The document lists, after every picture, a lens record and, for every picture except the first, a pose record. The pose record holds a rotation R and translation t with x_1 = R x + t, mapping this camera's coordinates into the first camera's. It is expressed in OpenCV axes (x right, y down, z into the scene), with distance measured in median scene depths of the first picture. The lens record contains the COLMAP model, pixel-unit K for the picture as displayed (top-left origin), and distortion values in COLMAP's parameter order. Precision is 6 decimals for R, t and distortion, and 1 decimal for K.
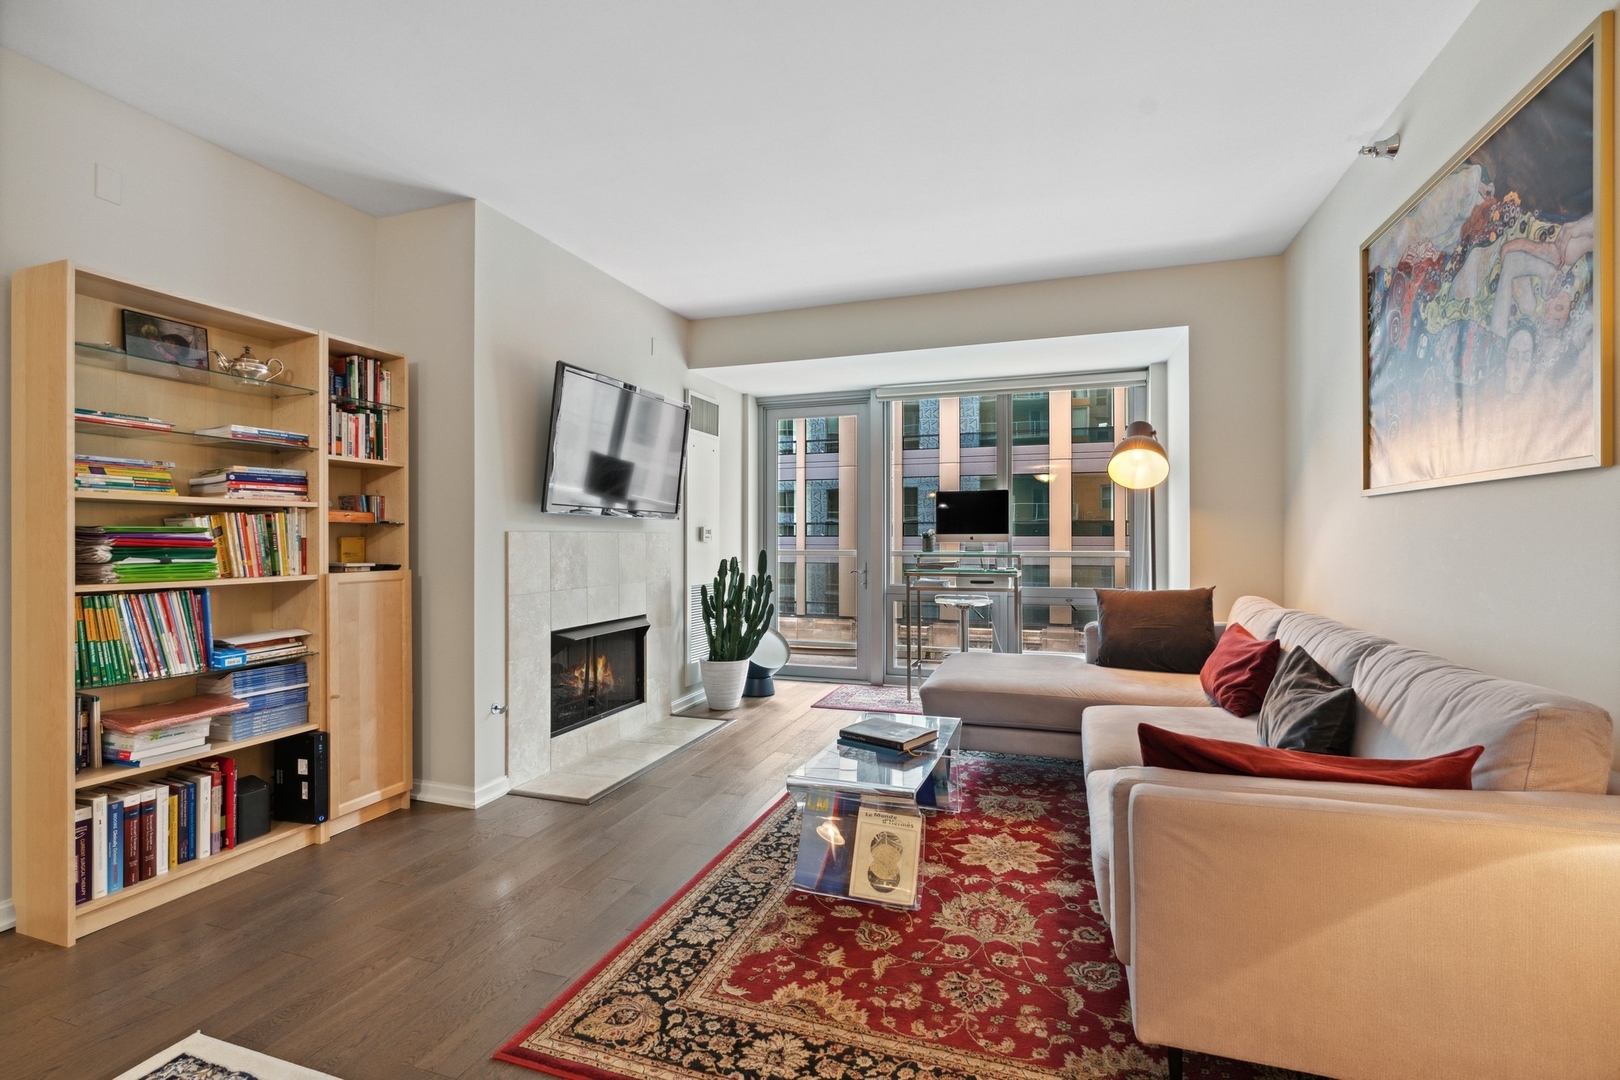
lens RADIAL K [[735.6, 0, 820.1], [0, 735.6, 538.2], [0, 0, 1]] dist [-0.008882, 0.003584]
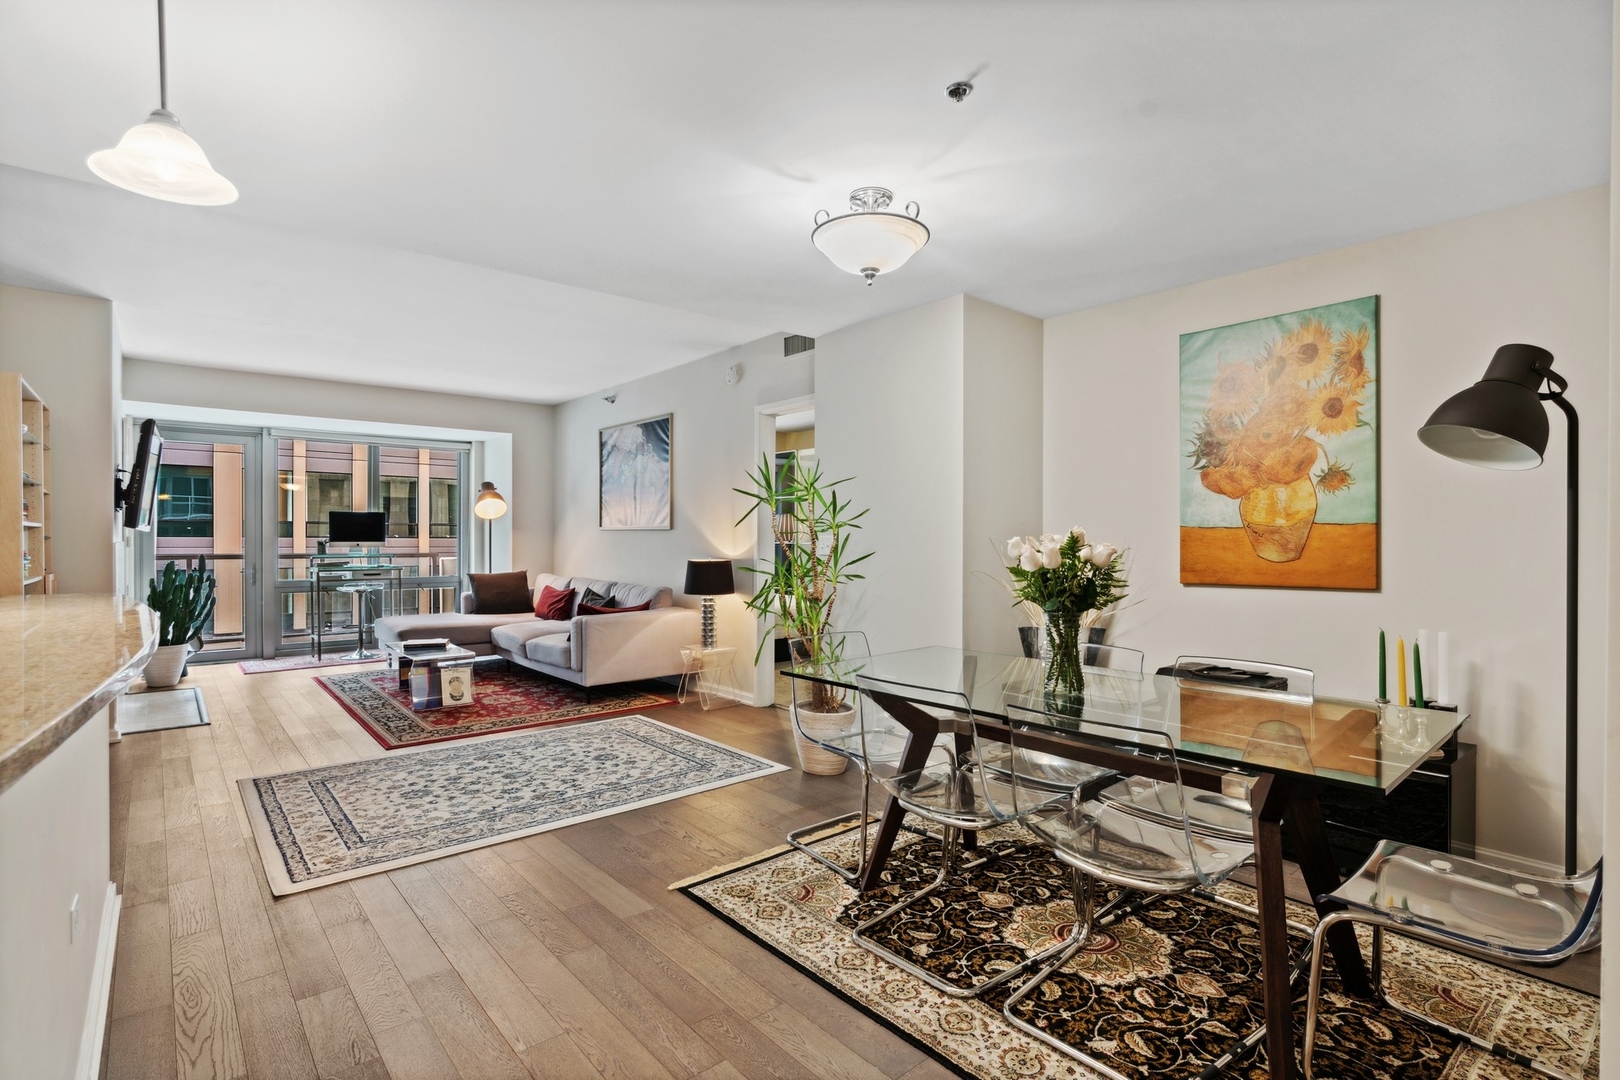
lens RADIAL K [[754.0, 0, 781.2], [0, 754.0, 547.9], [0, 0, 1]] dist [0.002641, 0.000299]
pose [[0.536564, -0.006500, 0.843835, -1.461766], [-0.005076, 0.999927, 0.010930, -0.034200], [-0.843844, -0.010148, 0.536492, -1.209008]]
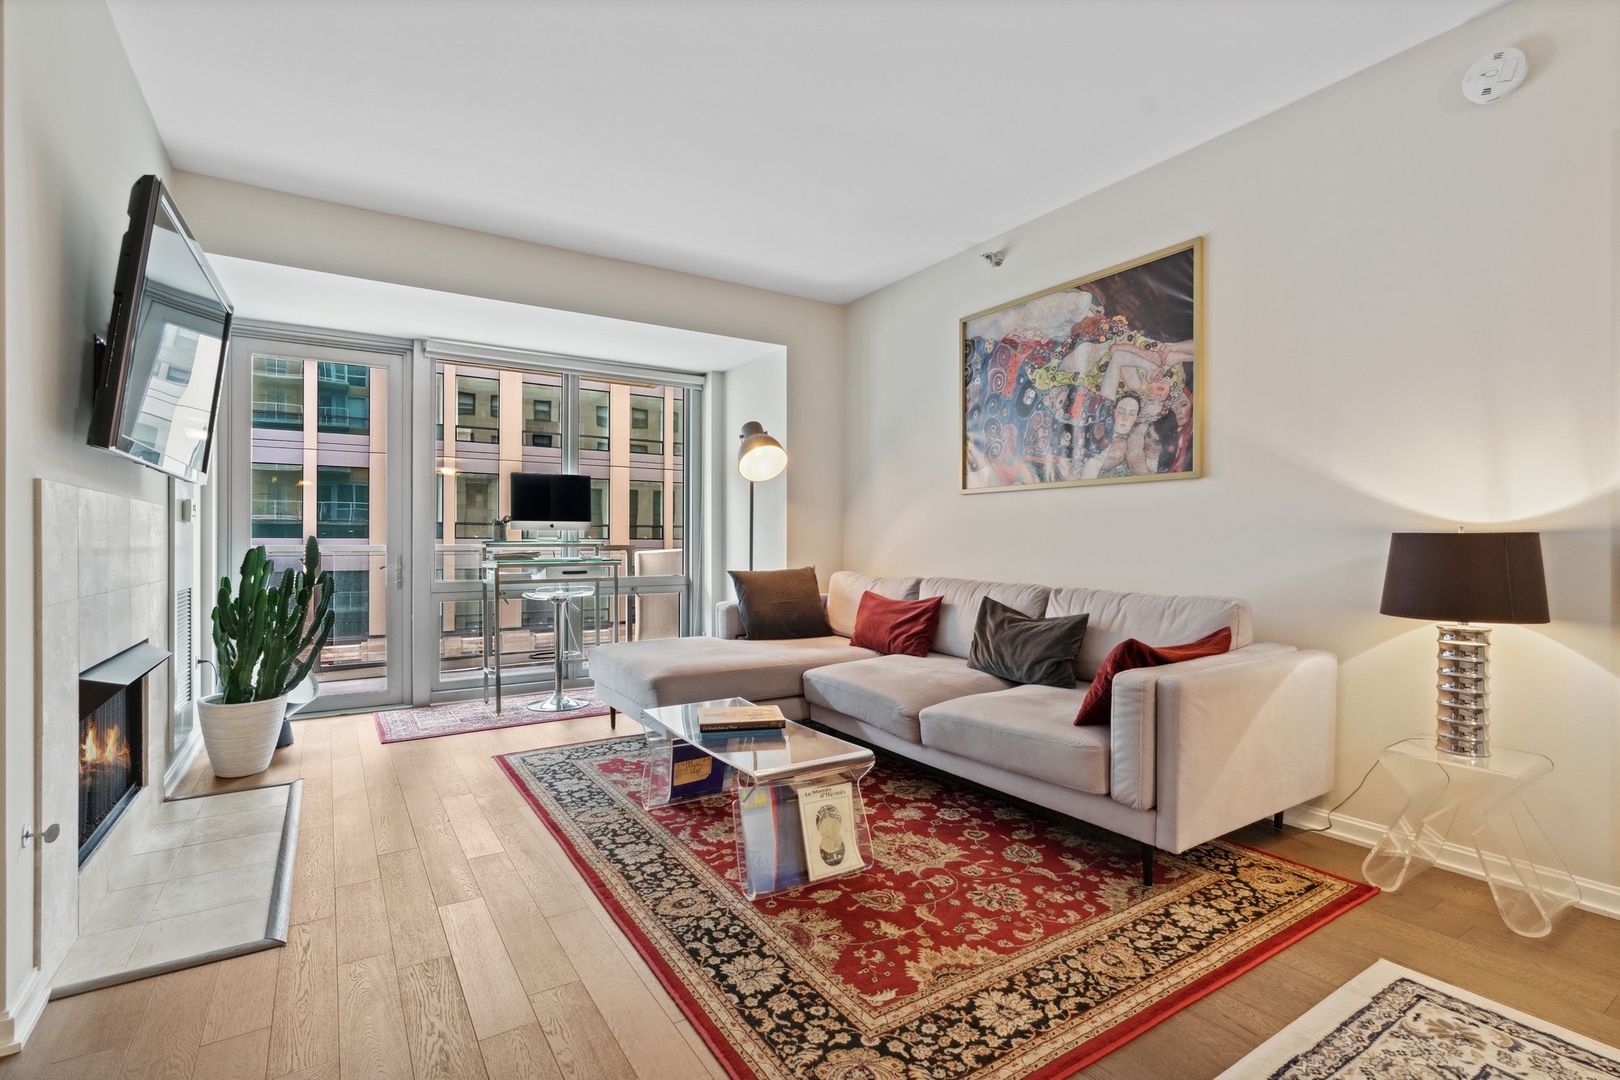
lens RADIAL K [[735.6, 0, 802.6], [0, 735.6, 544.3], [0, 0, 1]] dist [-0.008882, 0.003584]
pose [[0.629988, 0.000701, 0.776604, -0.754940], [-0.002194, 0.999997, 0.000877, 0.053391], [-0.776601, -0.002256, 0.629988, 0.440267]]
